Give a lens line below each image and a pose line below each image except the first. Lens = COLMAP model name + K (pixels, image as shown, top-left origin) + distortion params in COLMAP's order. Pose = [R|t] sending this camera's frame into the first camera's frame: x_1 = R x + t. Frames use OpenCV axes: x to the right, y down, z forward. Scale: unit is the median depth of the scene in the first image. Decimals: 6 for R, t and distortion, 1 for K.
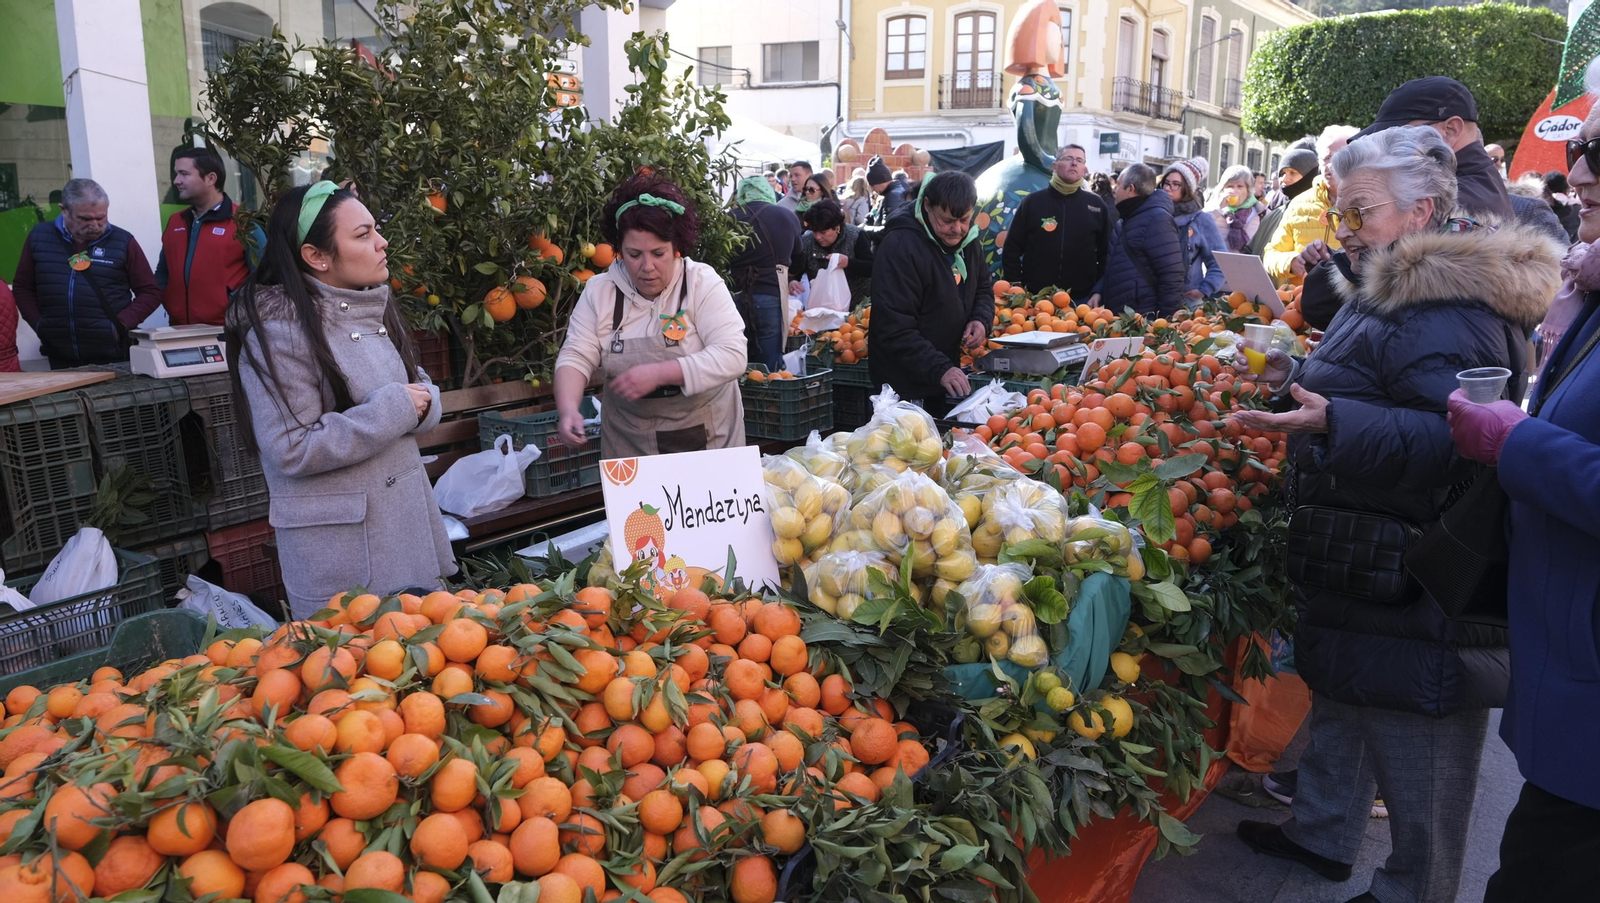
lens RADIAL K [[1074.1, 0, 800.0], [0, 1074.1, 451.5], [0, 0, 1]] dist [-0.033788, 0.007563]
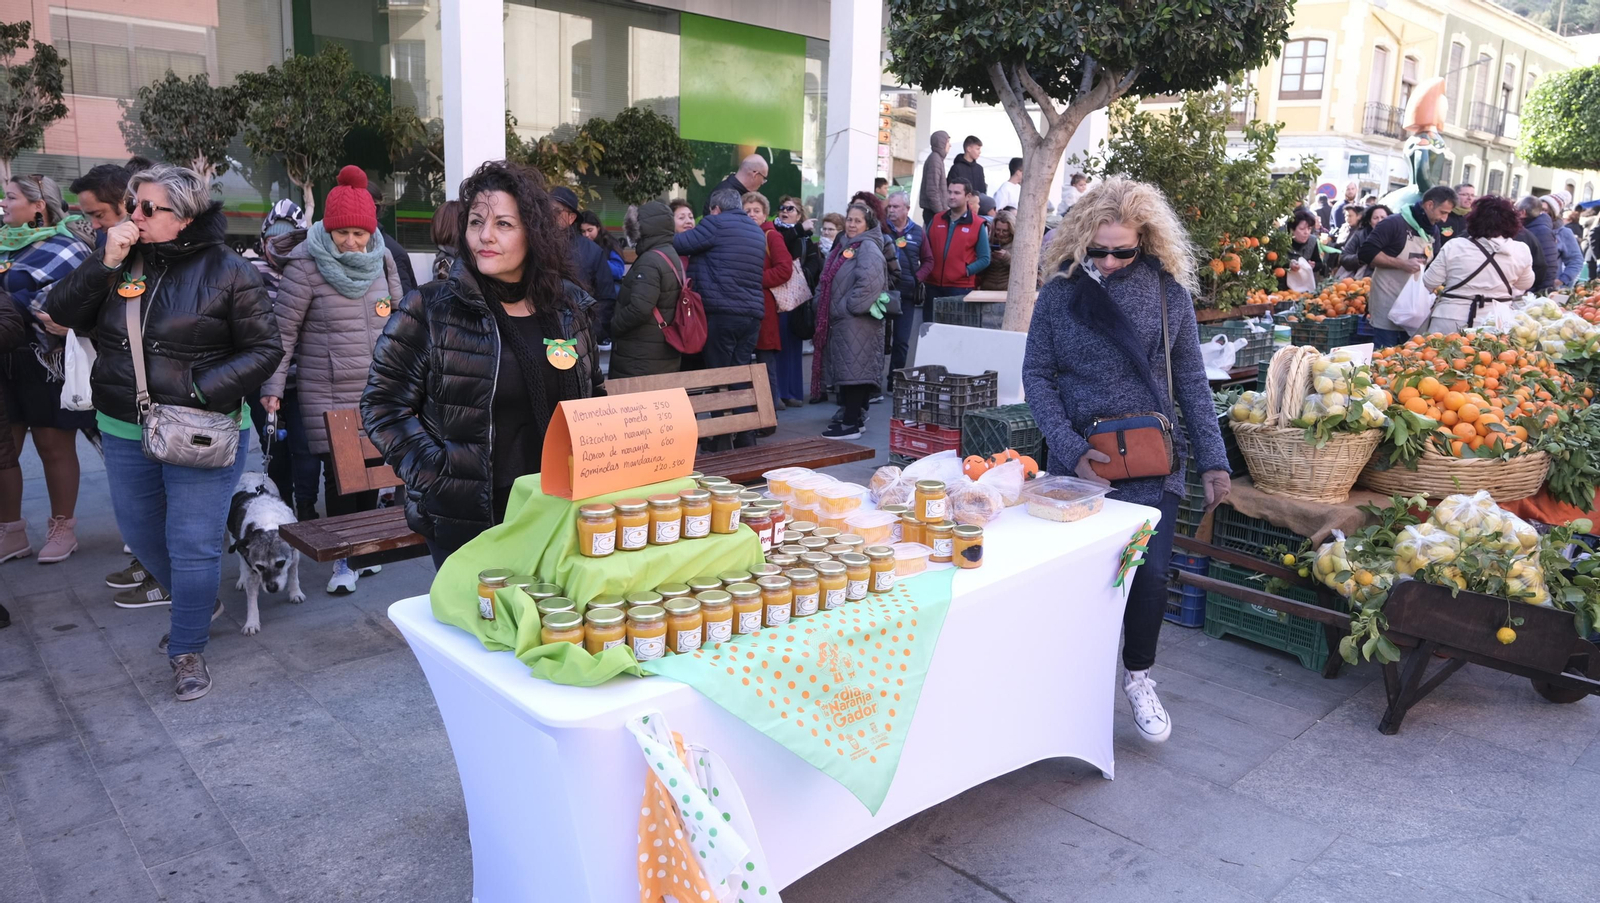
lens RADIAL K [[1074.1, 0, 800.0], [0, 1074.1, 451.5], [0, 0, 1]] dist [-0.033788, 0.007563]
pose [[0.987782, 0.045874, -0.148939, -0.163156], [-0.047303, 0.998862, -0.006062, 0.054357], [0.148491, 0.013033, 0.988828, -0.227892]]
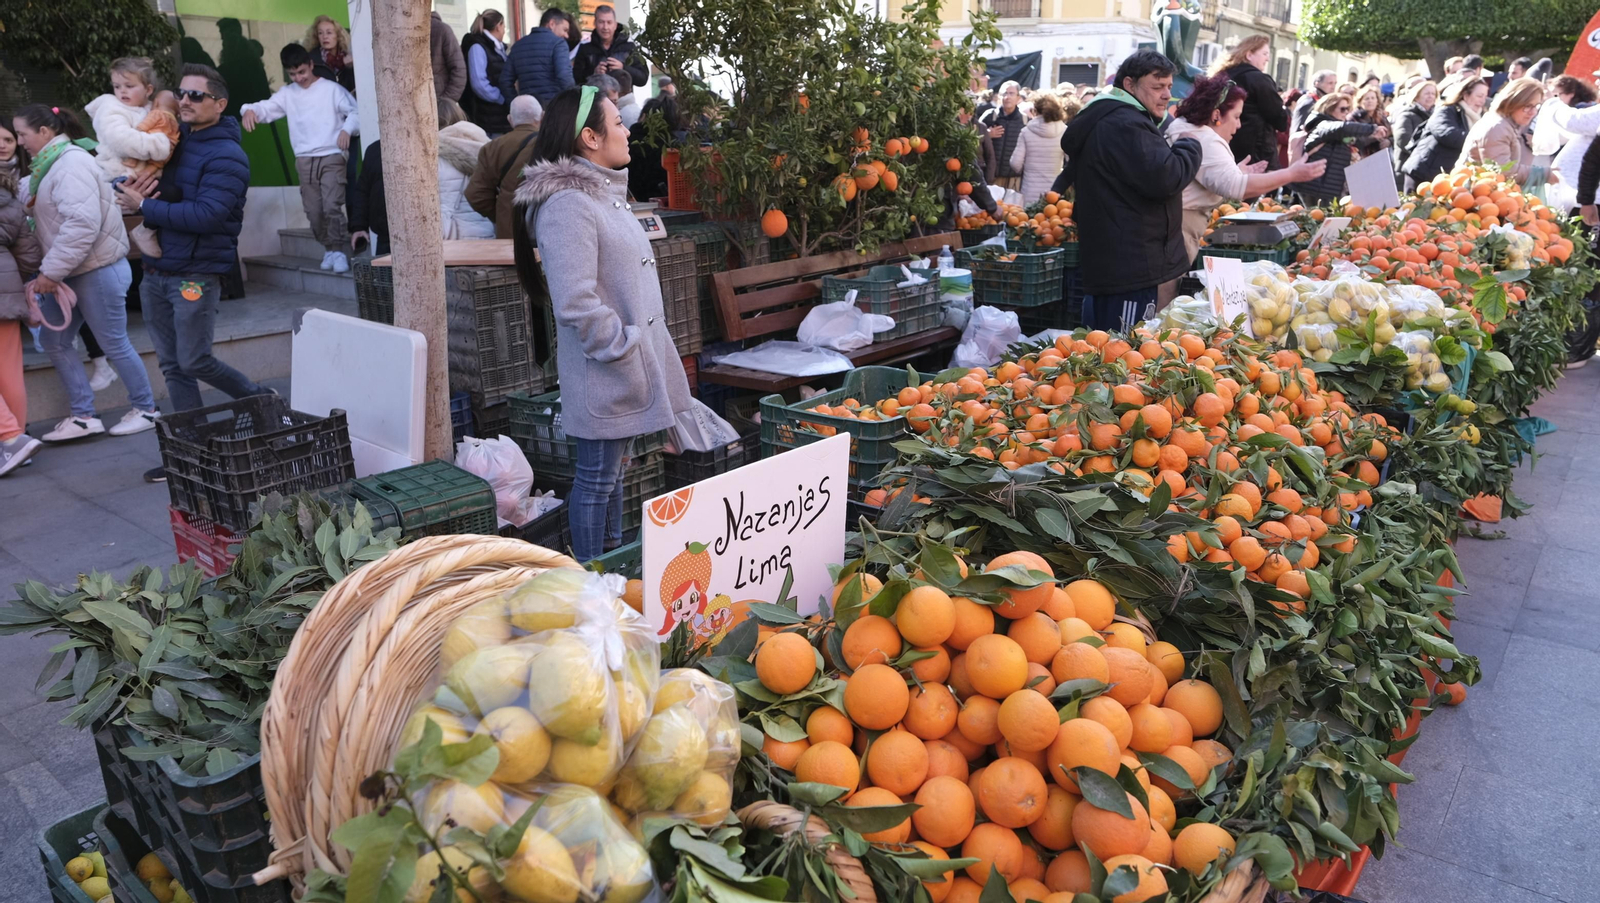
lens RADIAL K [[1074.1, 0, 800.0], [0, 1074.1, 451.5], [0, 0, 1]] dist [-0.033788, 0.007563]
pose [[0.999984, -0.005592, 0.000437, -0.075369], [0.005543, 0.997108, 0.075789, 0.016716], [-0.000860, -0.075786, 0.997124, -0.059805]]
